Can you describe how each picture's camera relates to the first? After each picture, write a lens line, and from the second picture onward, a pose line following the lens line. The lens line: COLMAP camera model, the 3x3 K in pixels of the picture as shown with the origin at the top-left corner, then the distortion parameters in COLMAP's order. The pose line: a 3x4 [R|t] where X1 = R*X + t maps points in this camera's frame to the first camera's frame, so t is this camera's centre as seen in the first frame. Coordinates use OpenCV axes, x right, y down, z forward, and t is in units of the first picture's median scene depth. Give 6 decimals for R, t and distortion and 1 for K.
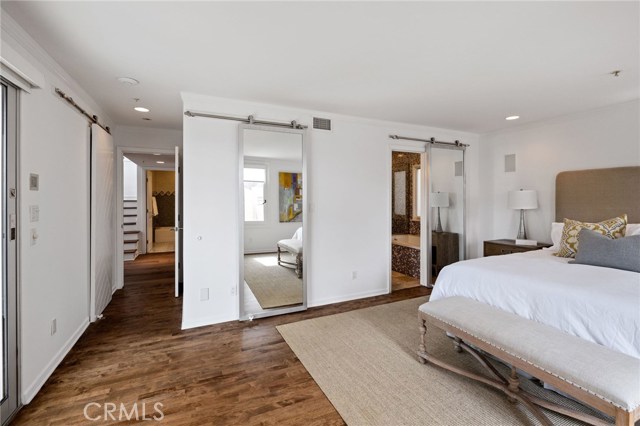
lens RADIAL K [[289.8, 0, 322.4], [0, 289.8, 199.7], [0, 0, 1]] dist [-0.002570, 0.000133]
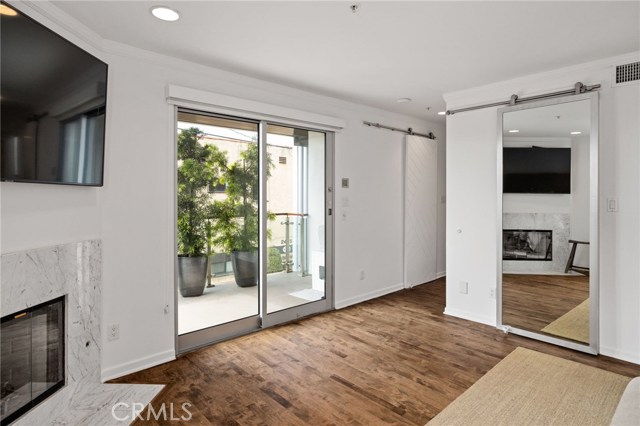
lens RADIAL K [[357.5, 0, 321.2], [0, 357.5, 199.0], [0, 0, 1]] dist [0.003337, -0.005559]
pose [[0.304782, 0.009430, -0.952375, 0.729129], [-0.004652, 0.999954, 0.008413, 0.011544], [0.952411, 0.001867, 0.304812, 0.173954]]
